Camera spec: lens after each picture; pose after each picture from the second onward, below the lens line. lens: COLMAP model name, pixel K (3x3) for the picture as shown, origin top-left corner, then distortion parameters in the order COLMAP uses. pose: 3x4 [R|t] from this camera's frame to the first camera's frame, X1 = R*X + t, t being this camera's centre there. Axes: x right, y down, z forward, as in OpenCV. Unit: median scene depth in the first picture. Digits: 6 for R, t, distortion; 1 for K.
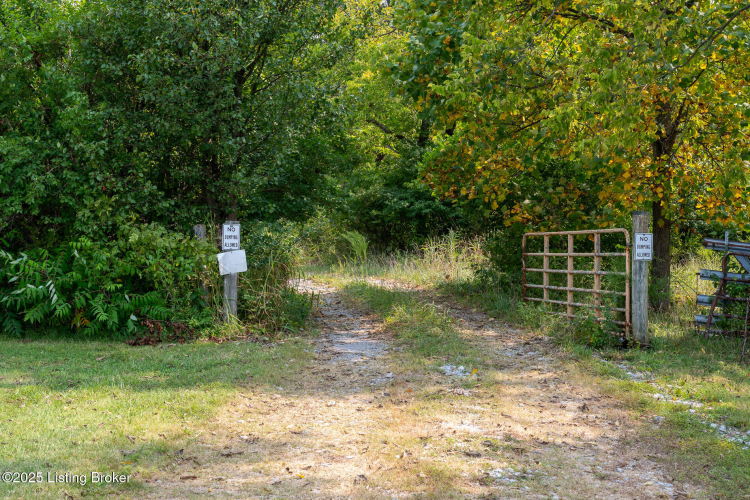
lens RADIAL K [[1287.6, 0, 374.9], [0, 1287.6, 250.7], [0, 0, 1]] dist [0.050483, 0.000000]
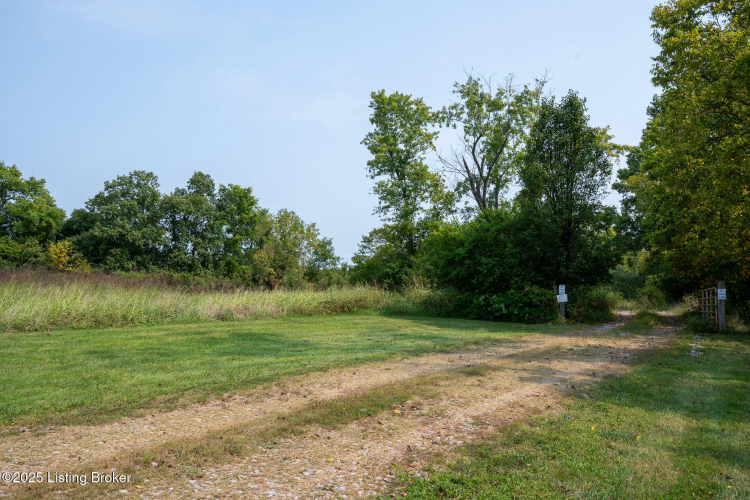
lens RADIAL K [[580.1, 0, 375.1], [0, 580.1, 250.2], [0, 0, 1]] dist [-0.002607, -0.000936]
pose [[0.840444, -0.031399, -0.540988, 0.260683], [-0.023230, 0.995315, -0.093858, 0.035486], [0.541400, 0.091449, 0.835777, -0.365863]]
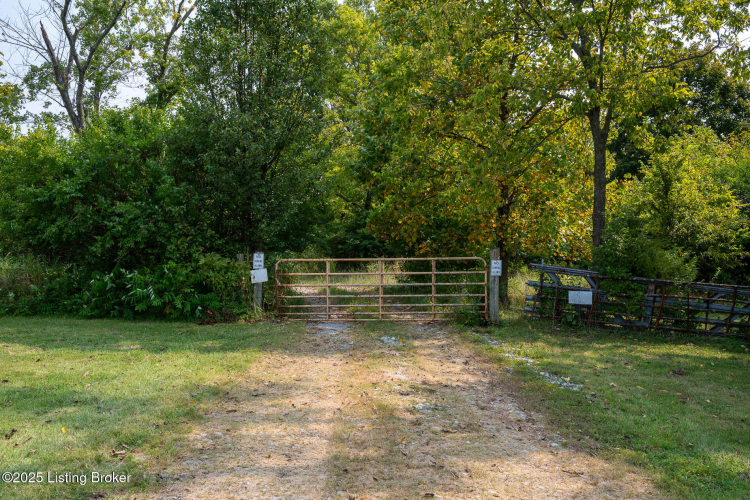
lens RADIAL K [[715.5, 0, 377.2], [0, 715.5, 249.6], [0, 0, 1]] dist [0.049529, 0.000000]
pose [[0.998527, 0.004259, 0.054093, -0.005393], [-0.002916, 0.999686, -0.024892, -0.002875], [-0.054182, 0.024698, 0.998226, 0.038885]]
